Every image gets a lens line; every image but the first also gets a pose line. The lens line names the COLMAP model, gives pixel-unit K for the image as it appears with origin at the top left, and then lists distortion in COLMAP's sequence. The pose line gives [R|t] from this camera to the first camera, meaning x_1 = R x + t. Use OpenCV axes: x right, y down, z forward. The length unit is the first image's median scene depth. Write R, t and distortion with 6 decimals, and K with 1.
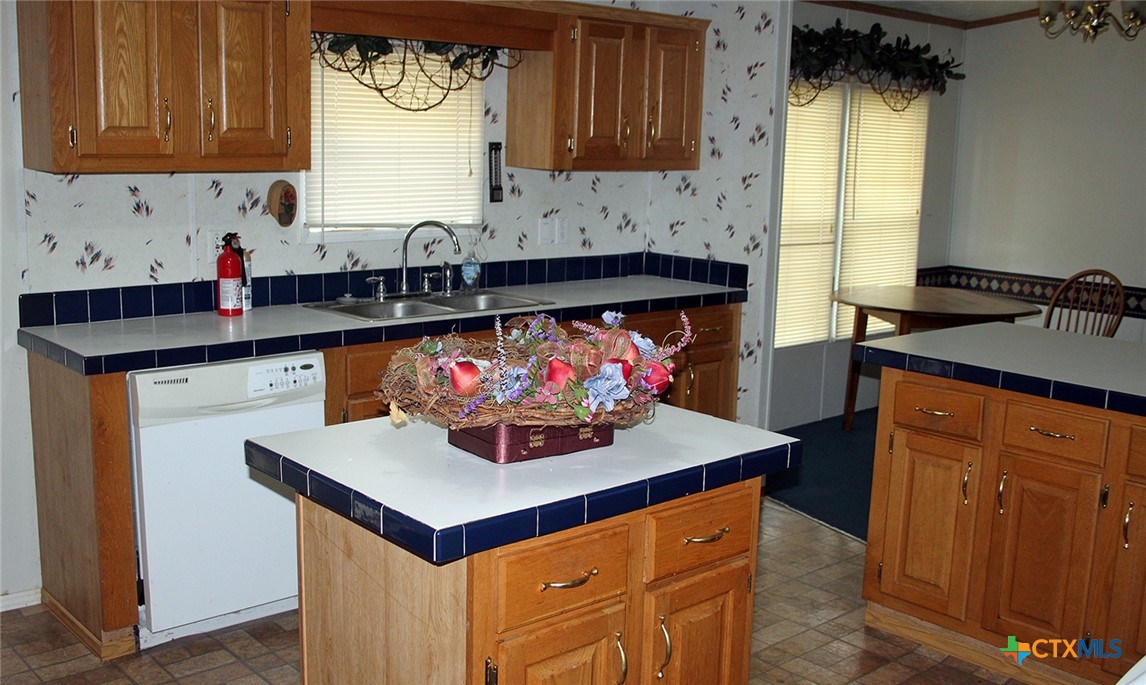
lens RADIAL K [[1162.7, 0, 573.0], [0, 1162.7, 342.5], [0, 0, 1]] dist [0.000214, 0.000136]
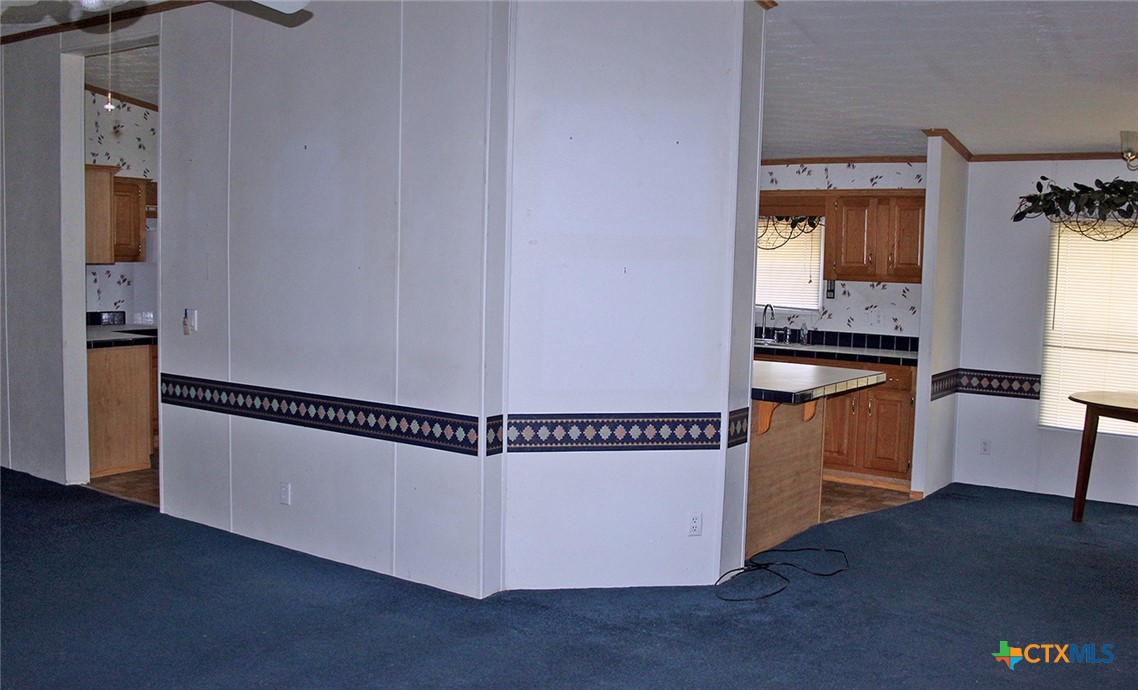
lens RADIAL K [[1121.8, 0, 569.0], [0, 1121.8, 345.0], [0, 0, 1]] dist [-0.000532, -0.001440]
pose [[0.208066, 0.067379, -0.975791, 1.533383], [-0.185214, 0.982290, 0.028335, -0.023222], [0.960419, 0.174835, 0.216860, 0.239787]]
